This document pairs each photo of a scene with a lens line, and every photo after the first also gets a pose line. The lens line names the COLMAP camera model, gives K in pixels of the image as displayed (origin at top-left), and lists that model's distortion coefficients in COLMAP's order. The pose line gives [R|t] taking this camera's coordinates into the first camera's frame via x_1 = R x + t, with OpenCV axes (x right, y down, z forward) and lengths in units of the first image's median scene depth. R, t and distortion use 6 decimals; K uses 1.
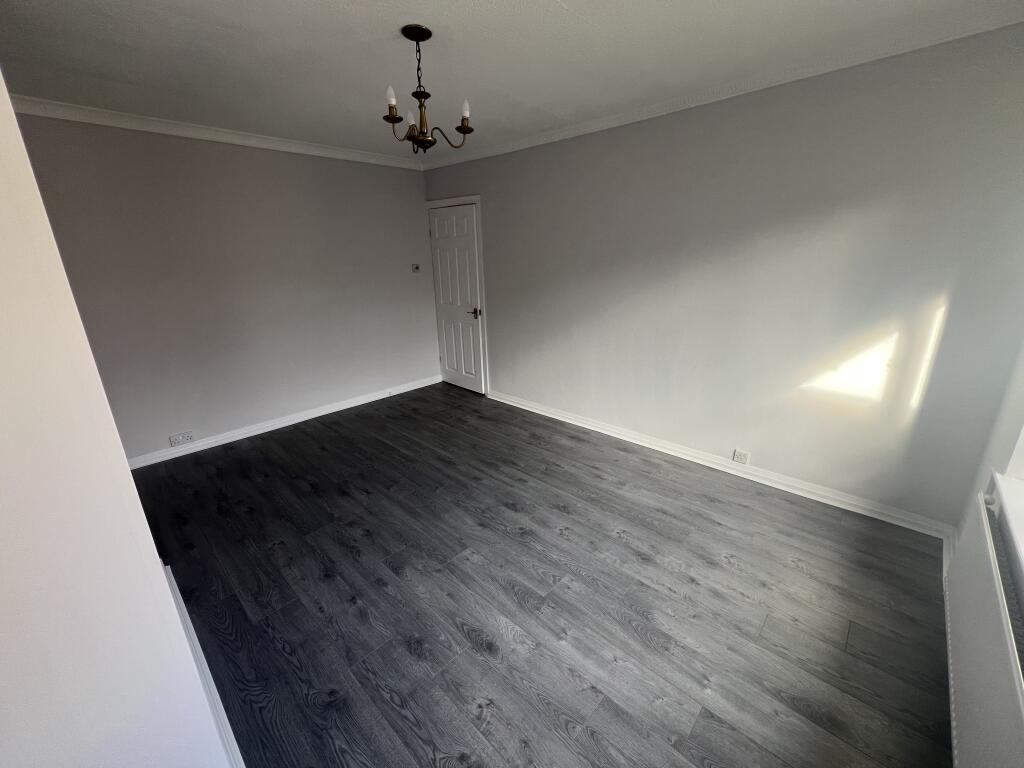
lens RADIAL K [[411.6, 0, 509.1], [0, 411.6, 382.7], [0, 0, 1]] dist [-0.000420, 0.000111]
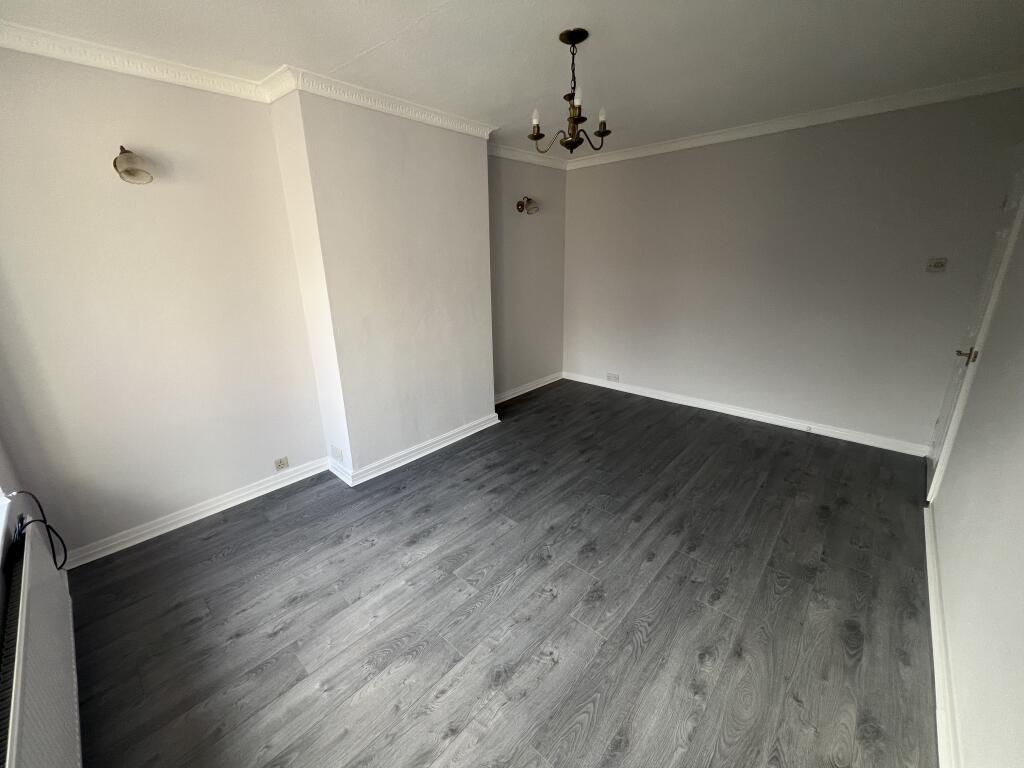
lens RADIAL K [[410.6, 0, 508.7], [0, 410.6, 376.4], [0, 0, 1]] dist [-0.000368, 0.000050]
pose [[0.020008, 0.306617, -0.951623, 0.793329], [-0.278775, 0.915775, 0.289205, -0.255842], [0.960148, 0.259503, 0.103800, 0.738174]]
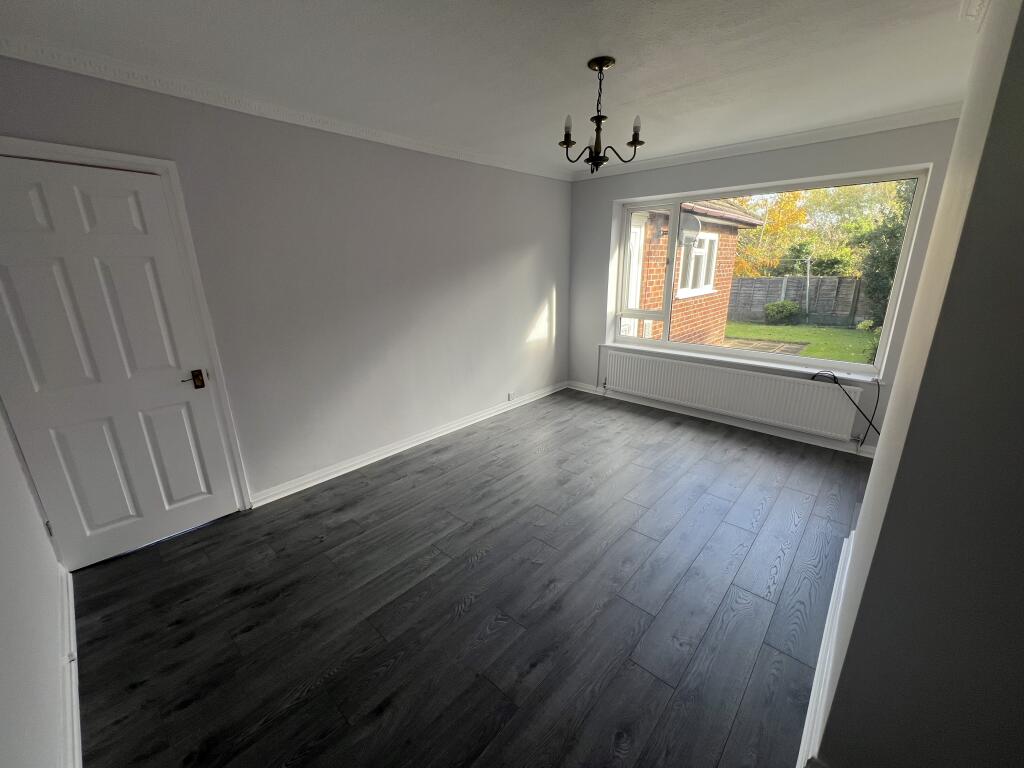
lens RADIAL K [[410.7, 0, 508.5], [0, 410.7, 384.1], [0, 0, 1]] dist [-0.000813, -0.000002]
pose [[-0.011673, -0.262908, 0.964750, -1.158052], [0.312715, 0.915461, 0.253260, -0.325993], [-0.949775, 0.304648, 0.071529, 1.097502]]
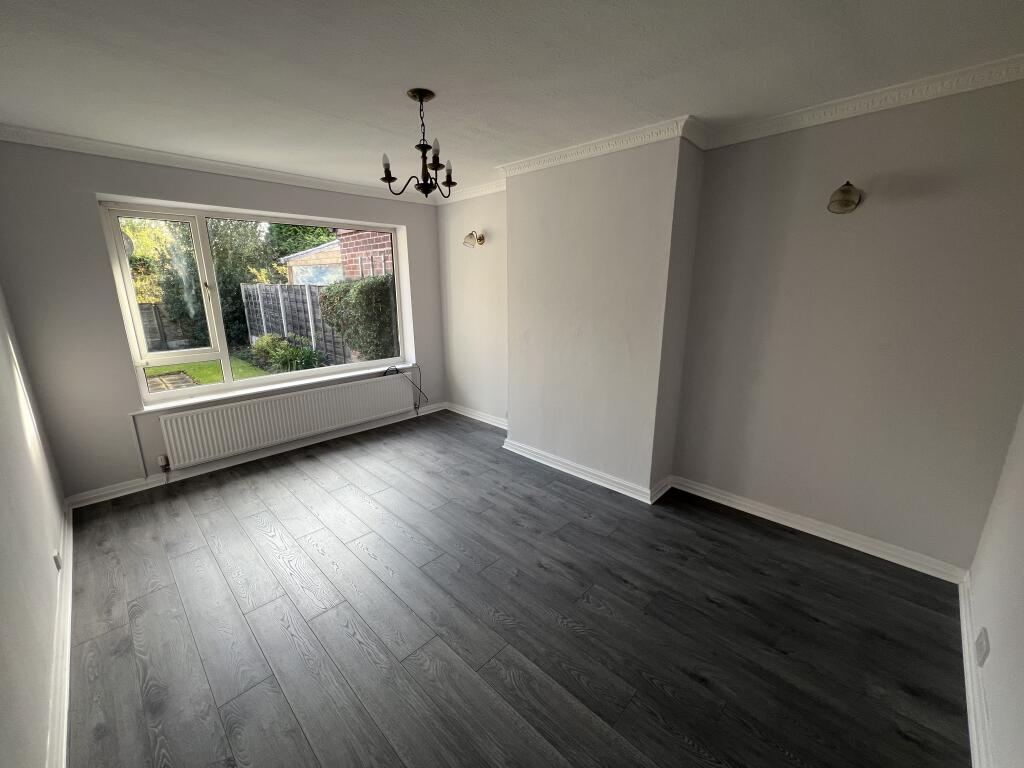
lens RADIAL K [[411.6, 0, 509.1], [0, 411.6, 382.7], [0, 0, 1]] dist [-0.000420, 0.000111]
pose [[-0.999521, 0.023381, 0.020285, -0.363876], [0.030515, 0.854293, 0.518895, -0.584060], [-0.005197, 0.519265, -0.854598, 1.831092]]
